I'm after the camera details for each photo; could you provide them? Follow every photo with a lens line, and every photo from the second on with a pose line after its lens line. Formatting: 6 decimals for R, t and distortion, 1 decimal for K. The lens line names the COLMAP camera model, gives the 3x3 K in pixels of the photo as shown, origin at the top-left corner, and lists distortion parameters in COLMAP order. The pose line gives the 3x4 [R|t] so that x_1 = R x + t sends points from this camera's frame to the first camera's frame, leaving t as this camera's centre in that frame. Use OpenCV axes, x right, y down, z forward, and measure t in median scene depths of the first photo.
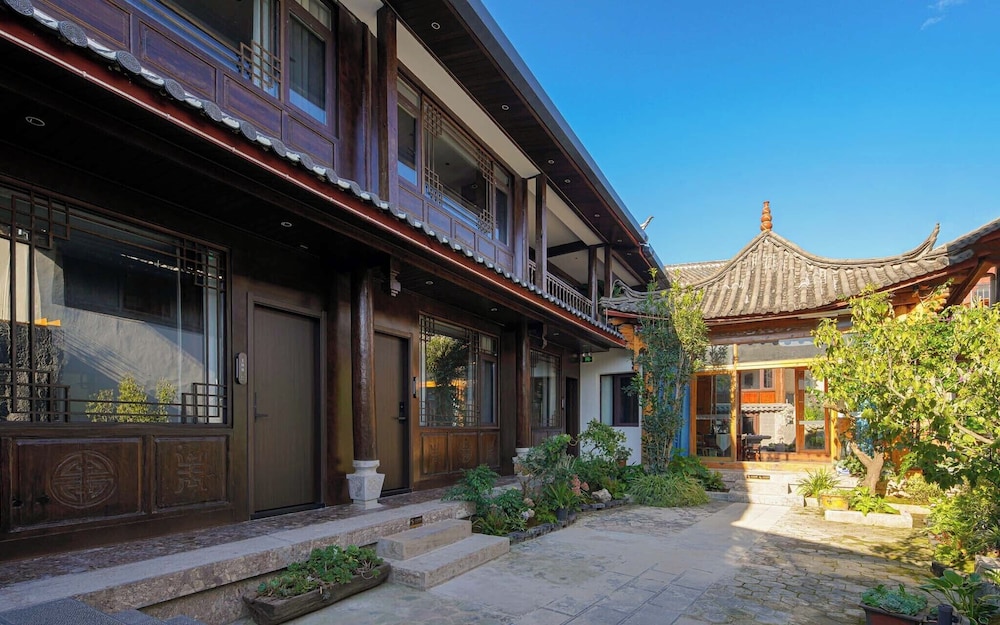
lens RADIAL K [[488.5, 0, 500.2], [0, 488.5, 416.5], [0, 0, 1]] dist [-0.000991, -0.001013]
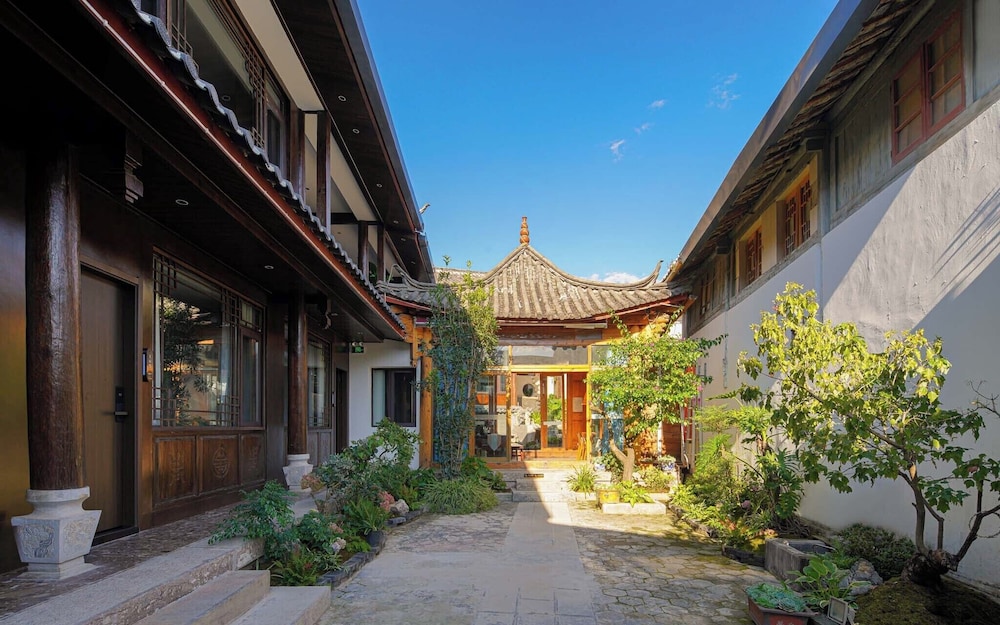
lens RADIAL K [[488.5, 0, 500.2], [0, 488.5, 416.5], [0, 0, 1]] dist [-0.000991, -0.001013]
pose [[0.848779, 0.011952, 0.528613, -0.091105], [-0.012160, 0.999921, -0.003085, 0.002748], [-0.528608, -0.003809, 0.848858, 0.171289]]
